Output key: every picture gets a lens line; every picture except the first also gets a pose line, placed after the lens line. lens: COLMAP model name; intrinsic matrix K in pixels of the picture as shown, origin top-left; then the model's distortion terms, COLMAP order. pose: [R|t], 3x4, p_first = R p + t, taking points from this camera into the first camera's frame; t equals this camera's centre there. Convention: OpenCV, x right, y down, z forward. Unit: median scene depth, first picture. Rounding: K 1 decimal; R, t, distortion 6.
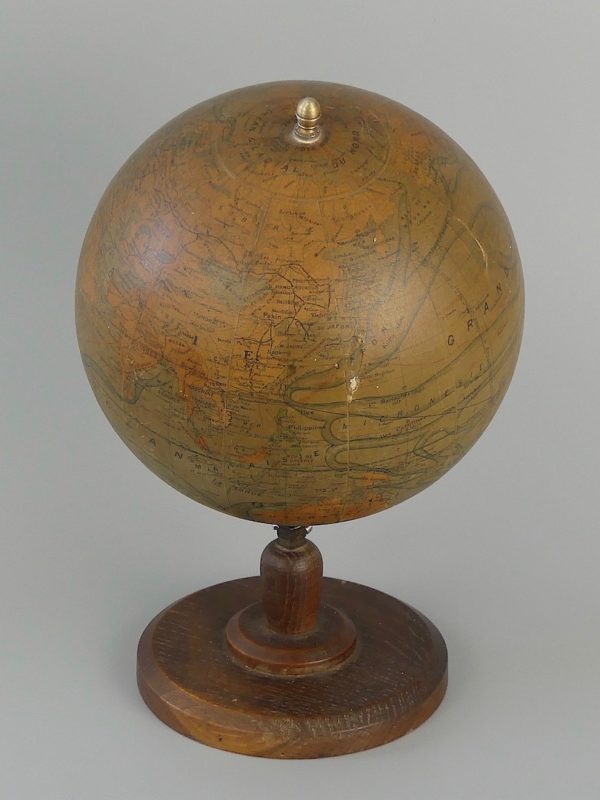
lens RADIAL K [[1269.9, 0, 300.0], [0, 1269.9, 400.0], [0, 0, 1]] dist [-0.010707, -0.005655]
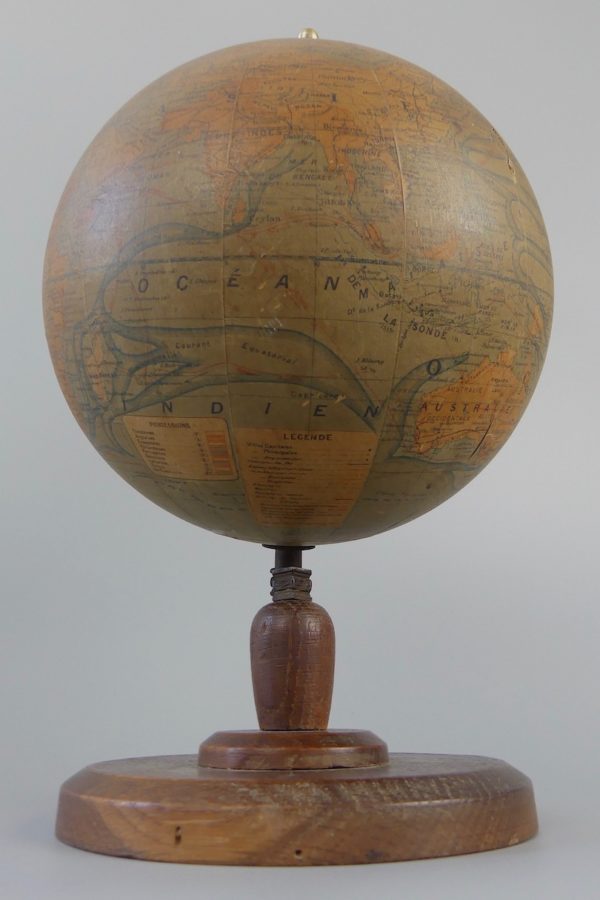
lens RADIAL K [[691.8, 0, 300.0], [0, 691.8, 450.0], [0, 0, 1]] dist [0.000232, -0.000249]
pose [[0.847390, -0.089643, 0.523350, -0.327054], [0.381716, 0.787983, -0.483090, 0.299044], [-0.369085, 0.609136, 0.701947, 0.856916]]
